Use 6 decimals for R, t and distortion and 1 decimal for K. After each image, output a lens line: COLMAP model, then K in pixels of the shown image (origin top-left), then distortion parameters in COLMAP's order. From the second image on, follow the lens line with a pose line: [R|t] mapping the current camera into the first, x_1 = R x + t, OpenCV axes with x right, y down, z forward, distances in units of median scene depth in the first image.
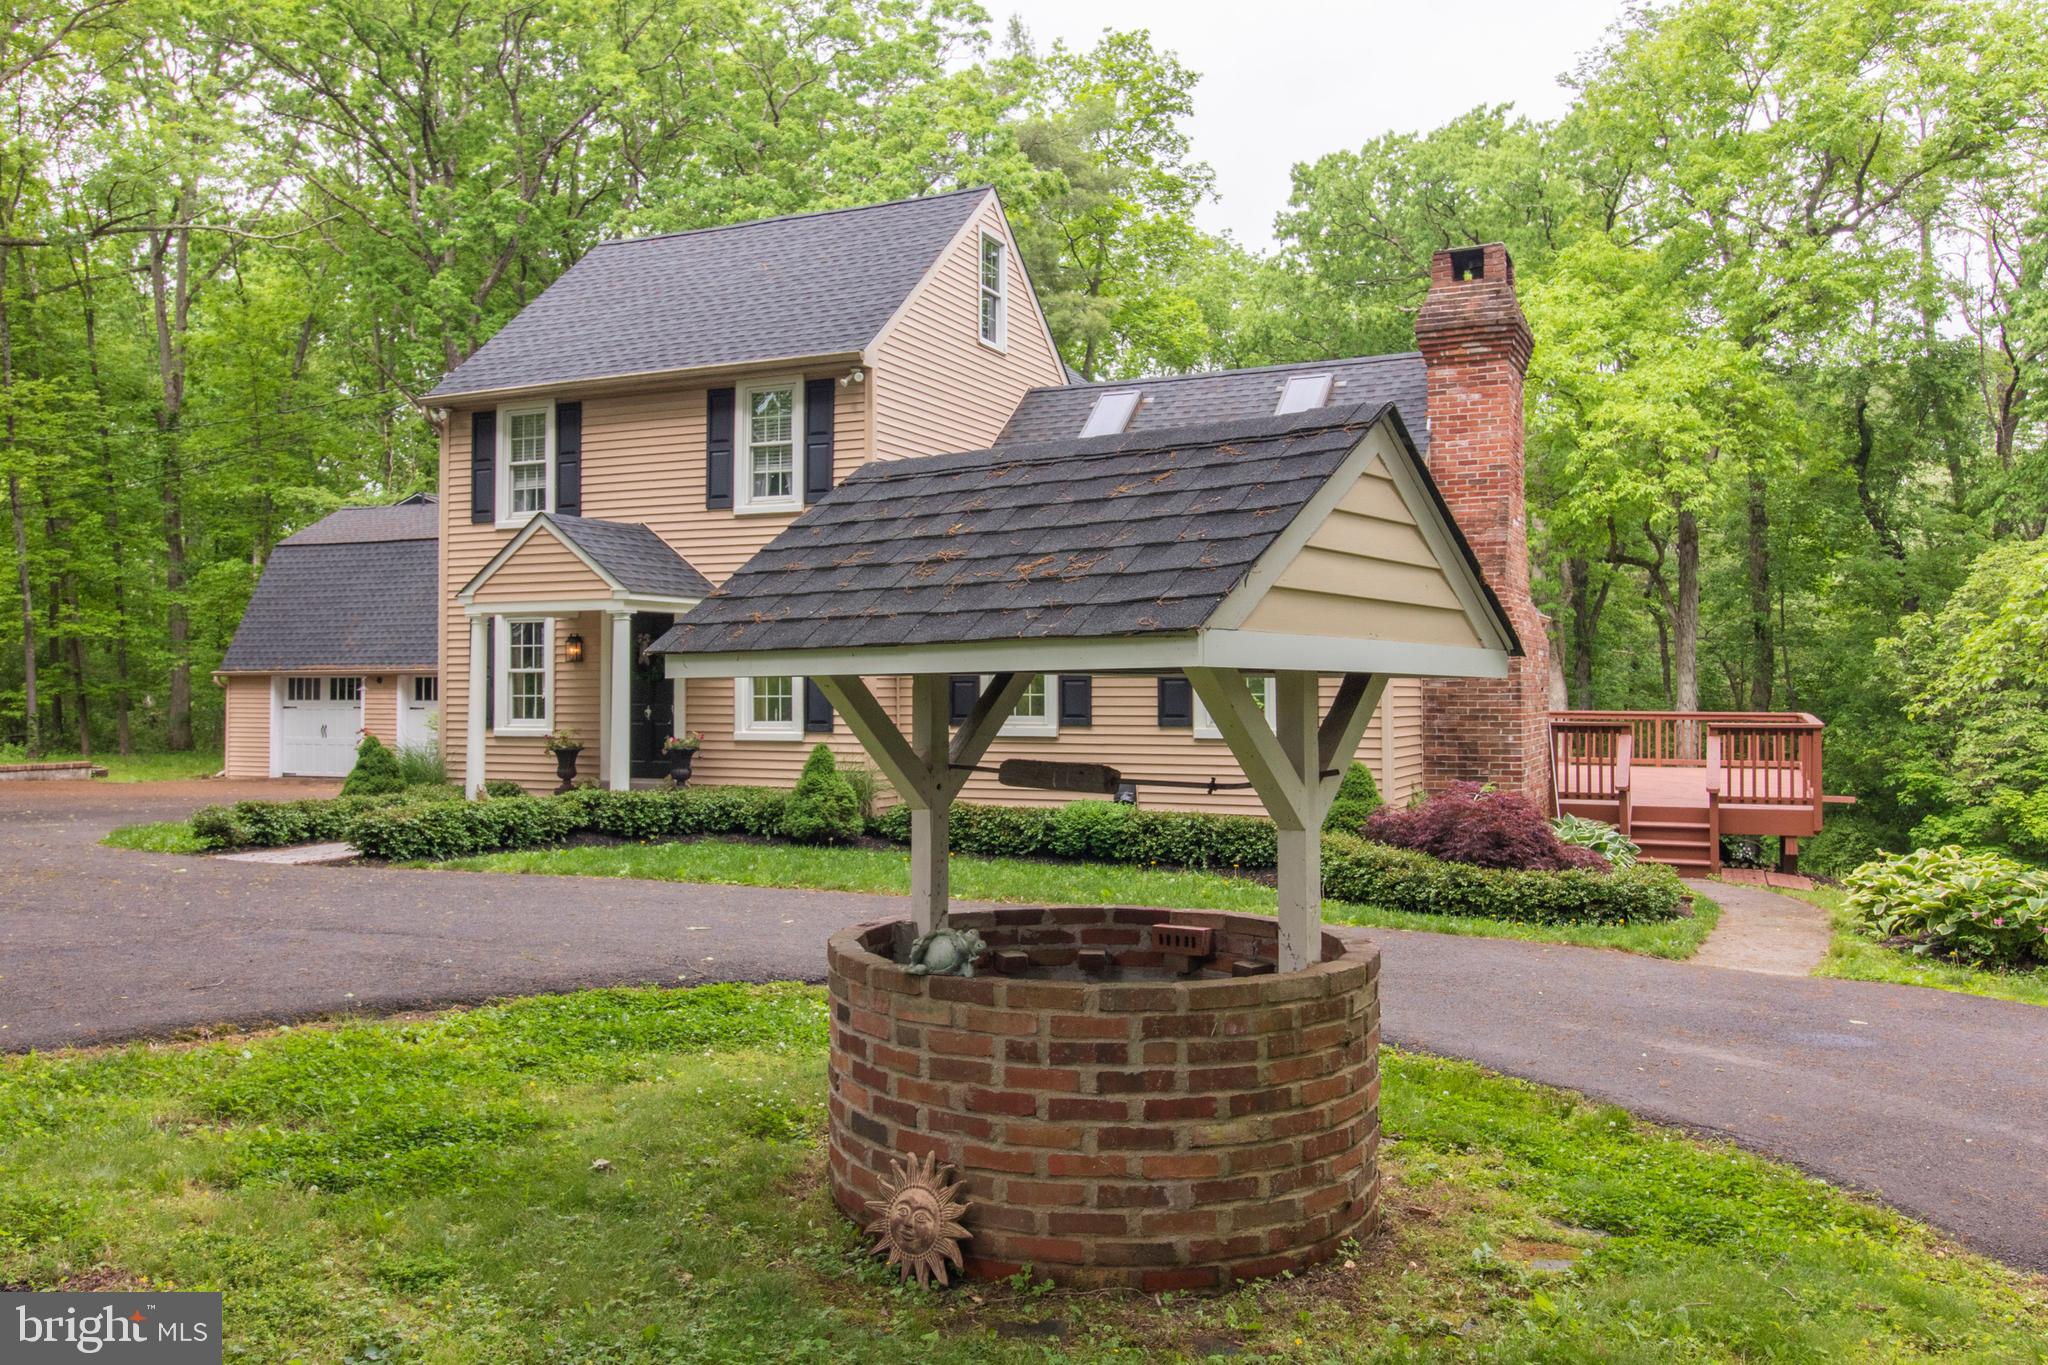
lens RADIAL K [[1655.3, 0, 976.1], [0, 1655.3, 672.6], [0, 0, 1]] dist [-0.004193, -0.003867]
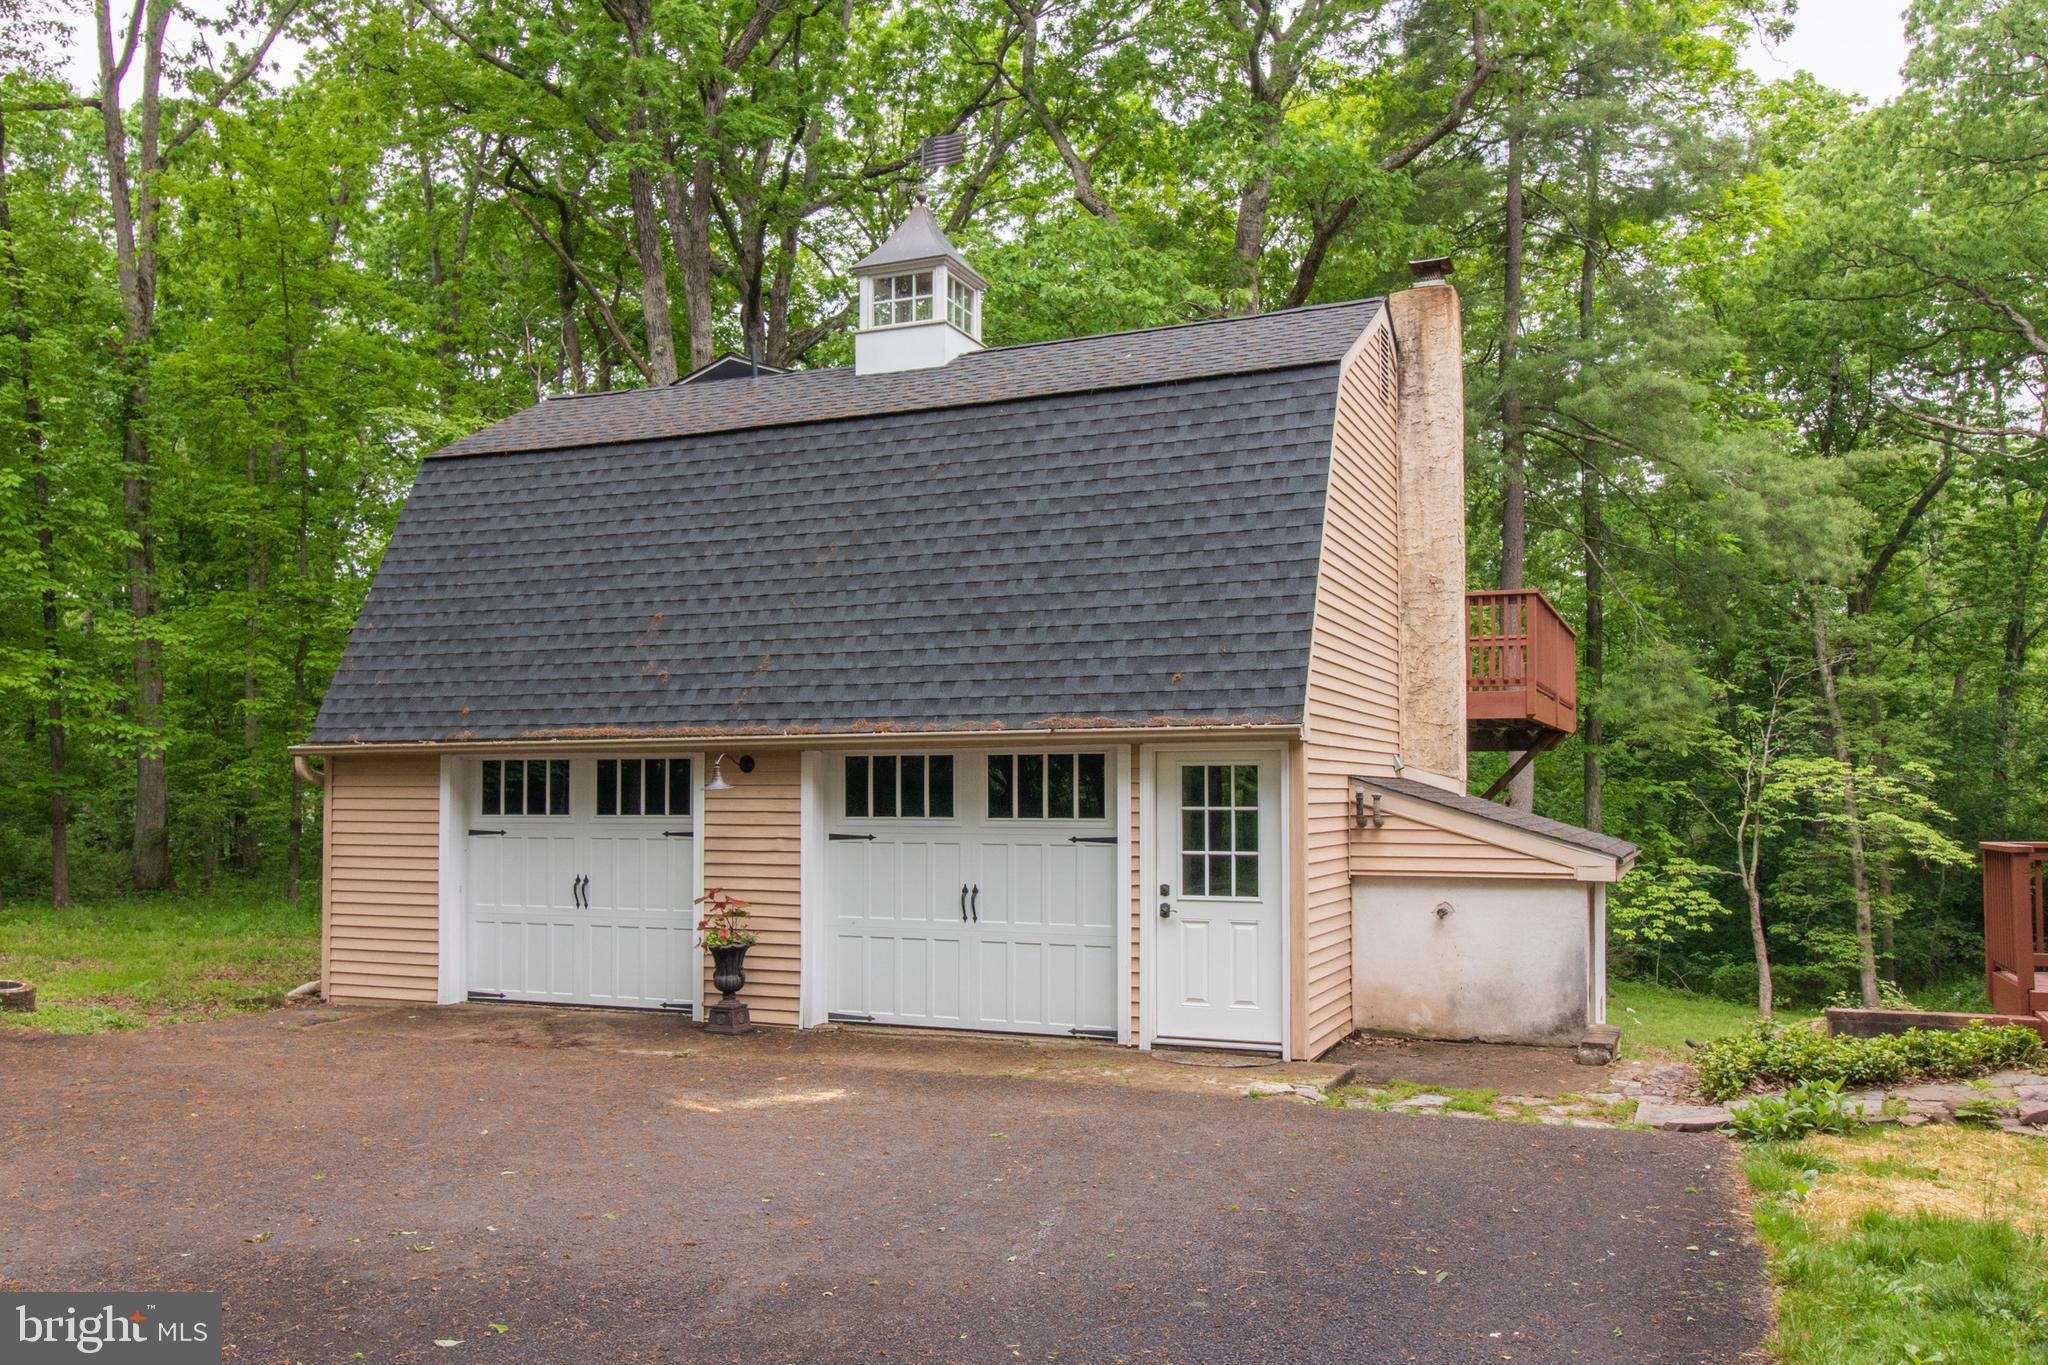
lens RADIAL K [[1655.3, 0, 977.9], [0, 1655.3, 785.7], [0, 0, 1]] dist [-0.004193, -0.003867]
pose [[0.999332, -0.001756, 0.036515, -0.533089], [0.001527, 0.999979, 0.006295, 0.012384], [-0.036525, -0.006235, 0.999313, 1.015013]]
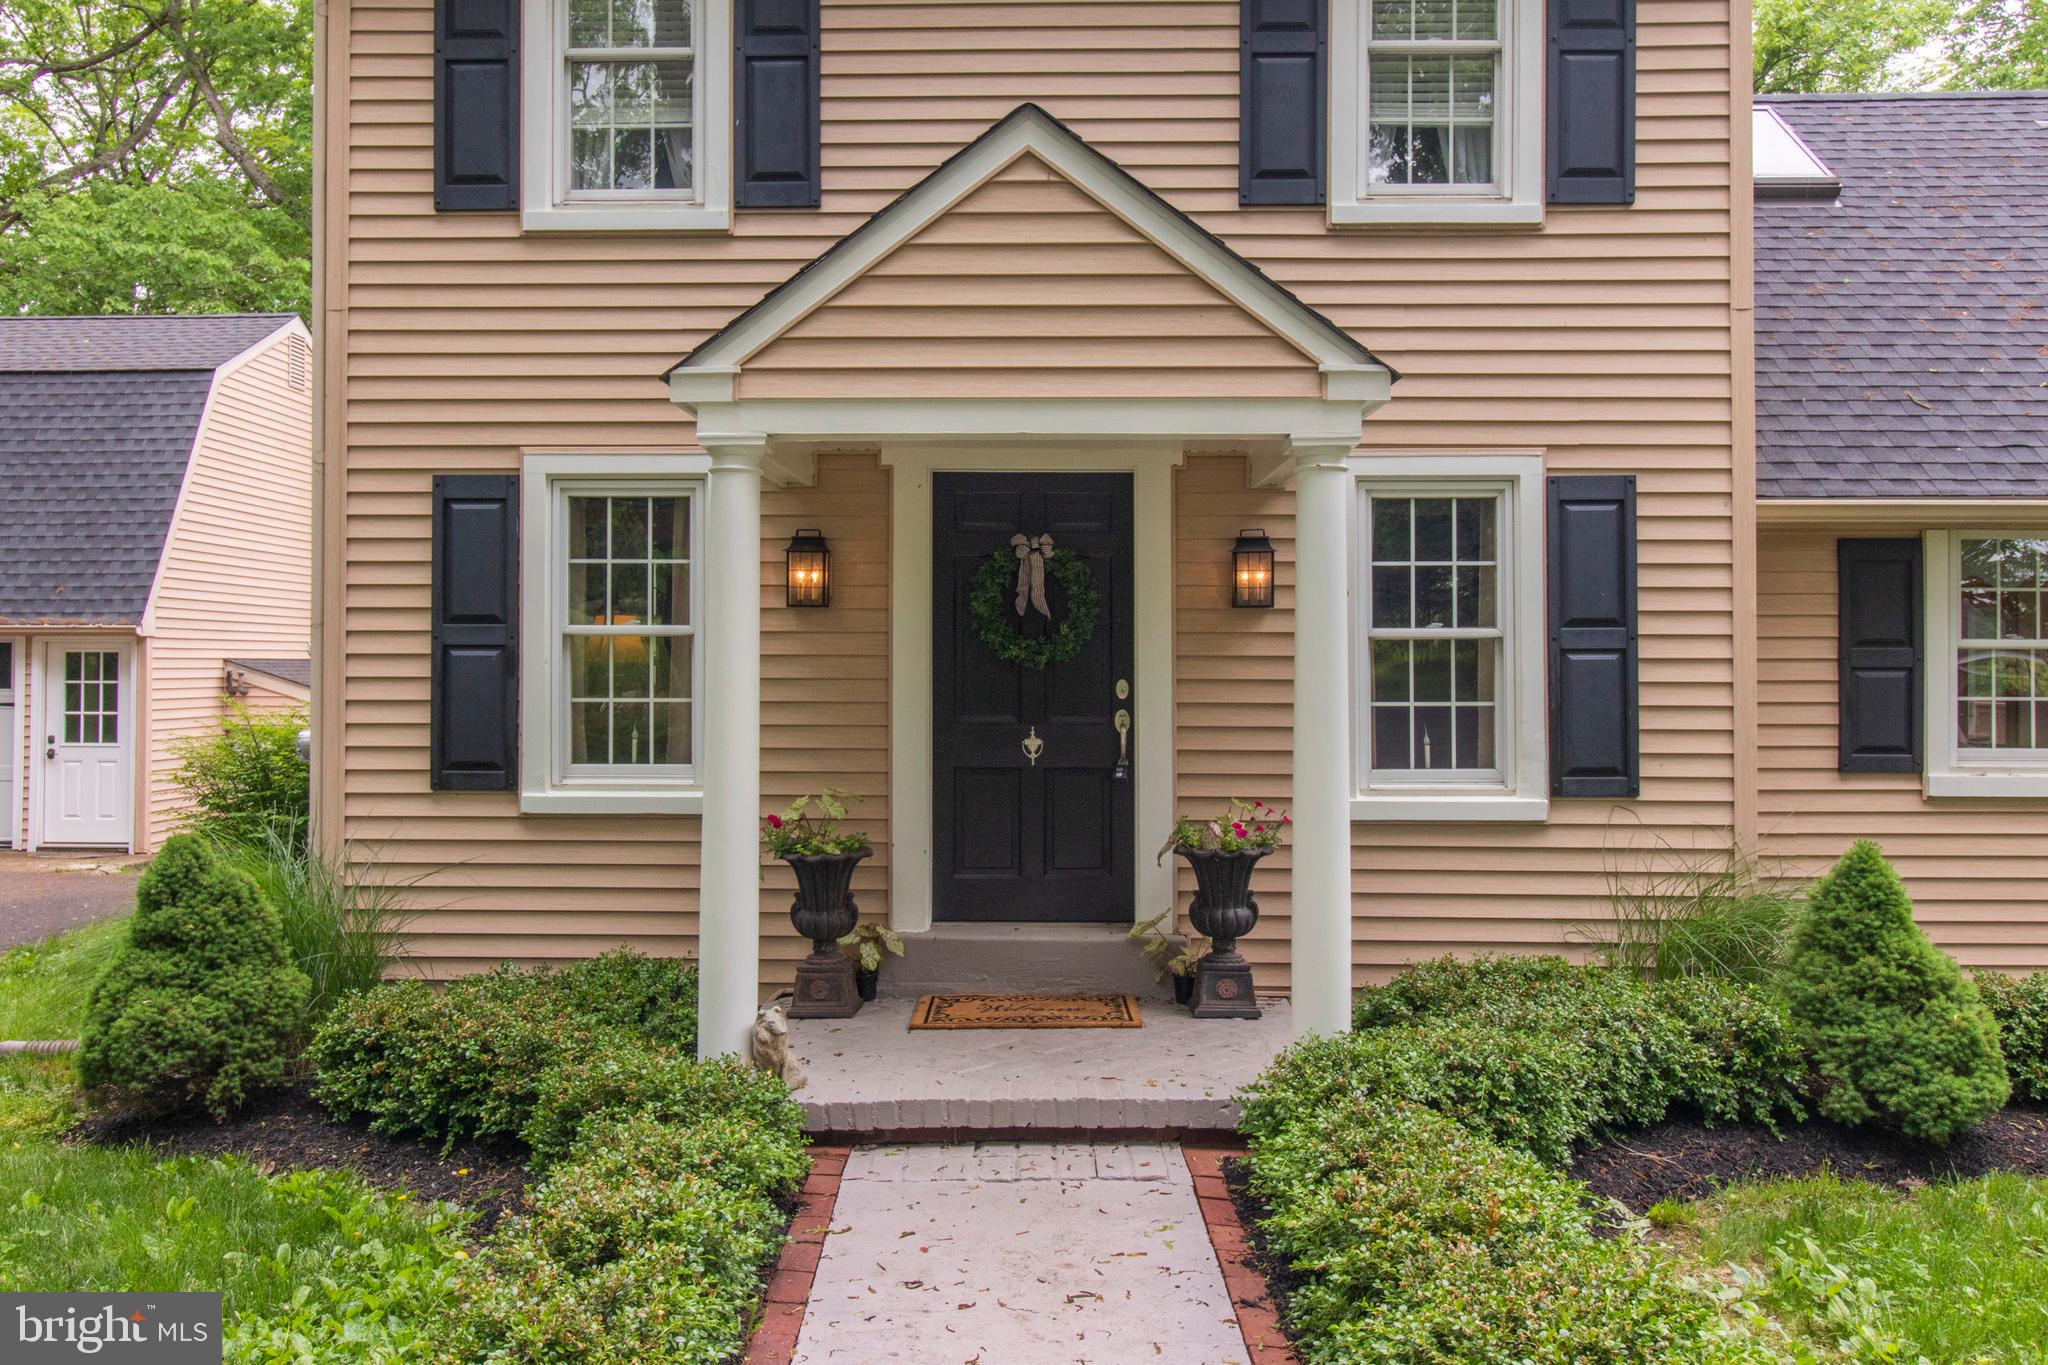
lens RADIAL K [[1655.3, 0, 1009.4], [0, 1655.3, 650.3], [0, 0, 1]] dist [-0.004193, -0.003867]
pose [[0.912632, 0.006116, 0.408736, -0.348788], [-0.008466, 0.999956, 0.003941, 0.001180], [-0.408694, -0.007057, 0.912644, 0.649818]]
